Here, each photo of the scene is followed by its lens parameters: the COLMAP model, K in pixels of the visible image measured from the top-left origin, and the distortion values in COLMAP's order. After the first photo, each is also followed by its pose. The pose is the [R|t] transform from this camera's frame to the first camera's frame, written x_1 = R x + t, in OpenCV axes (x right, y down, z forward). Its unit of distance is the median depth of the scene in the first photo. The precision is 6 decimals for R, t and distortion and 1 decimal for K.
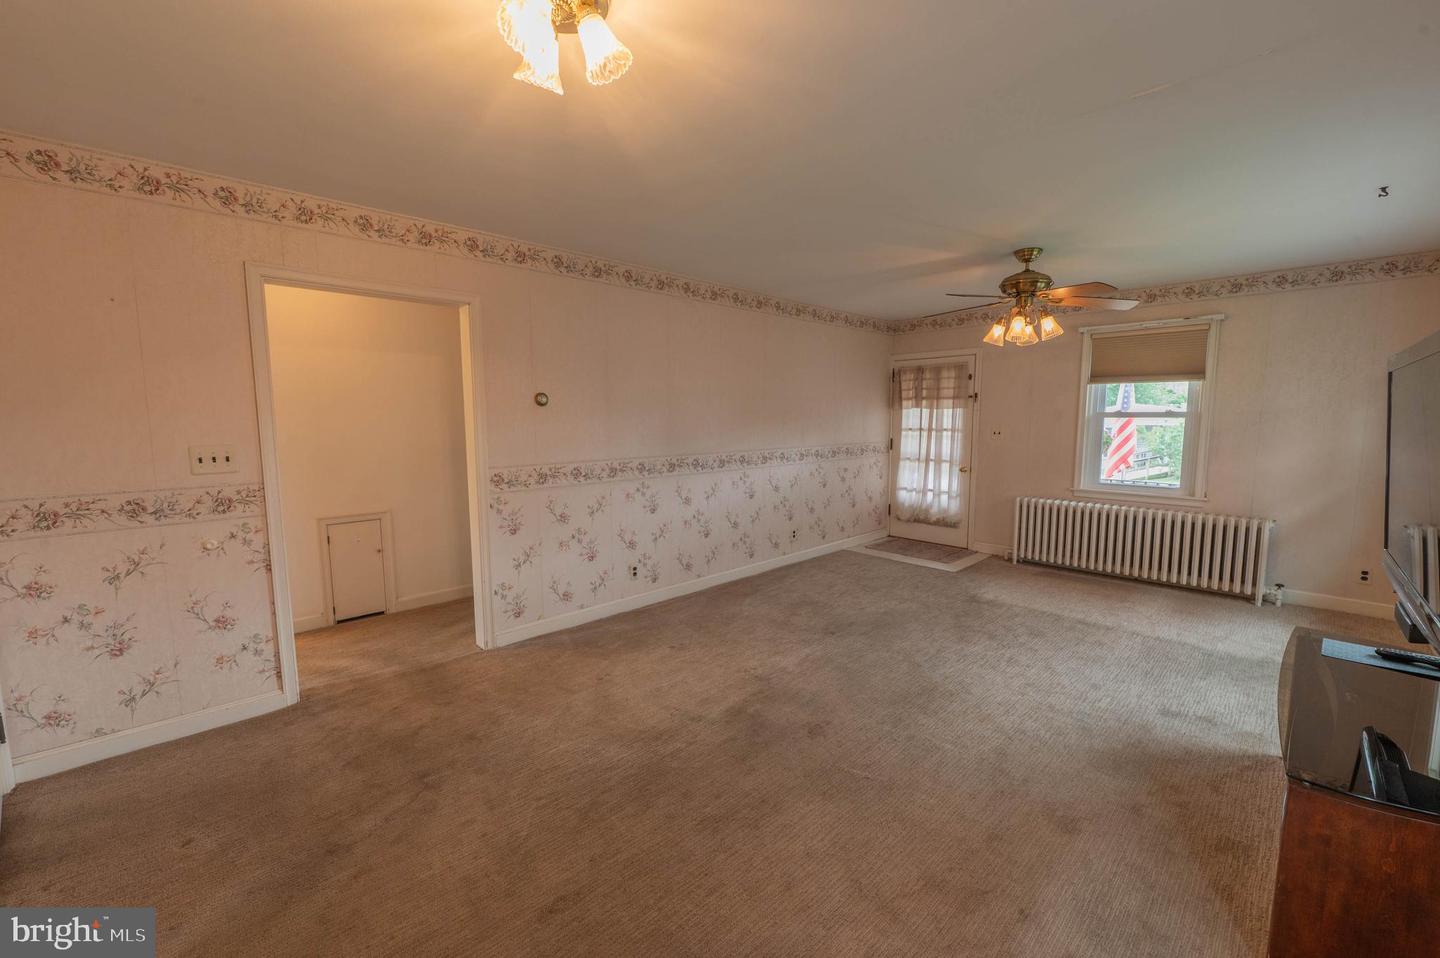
lens RADIAL K [[579.0, 0, 720.0], [0, 579.0, 479.0], [0, 0, 1]] dist [-0.008657, -0.000100]
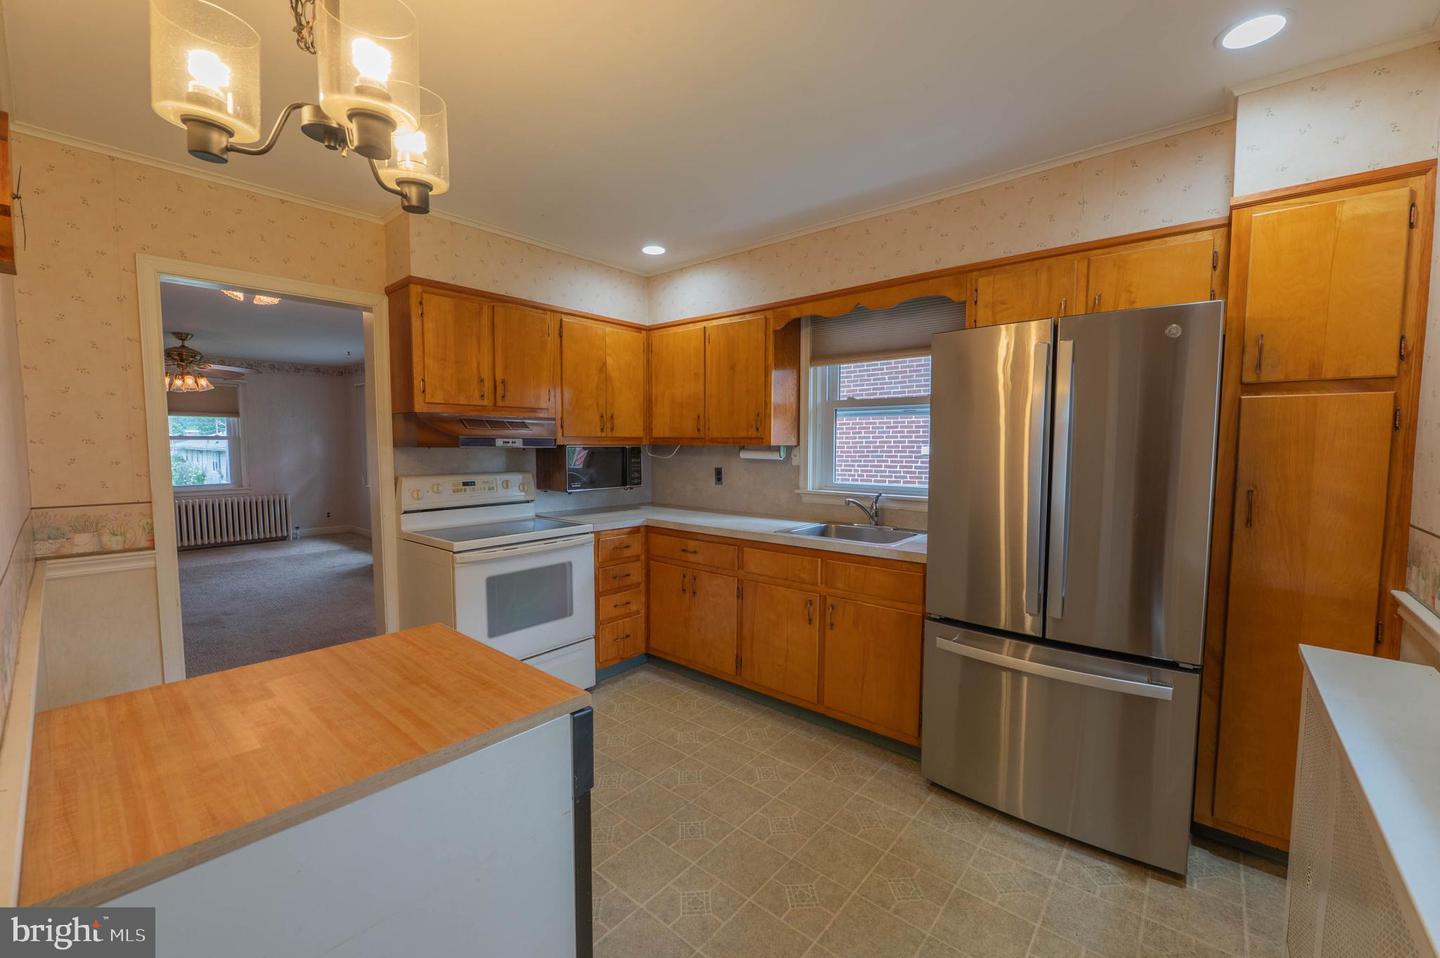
lens RADIAL K [[579.0, 0, 720.0], [0, 579.0, 479.0], [0, 0, 1]] dist [-0.008657, -0.000100]
pose [[-0.072924, -0.054275, 0.995860, -1.006066], [0.103023, 0.992767, 0.061650, 0.049347], [-0.992002, 0.107092, -0.066805, -0.275993]]
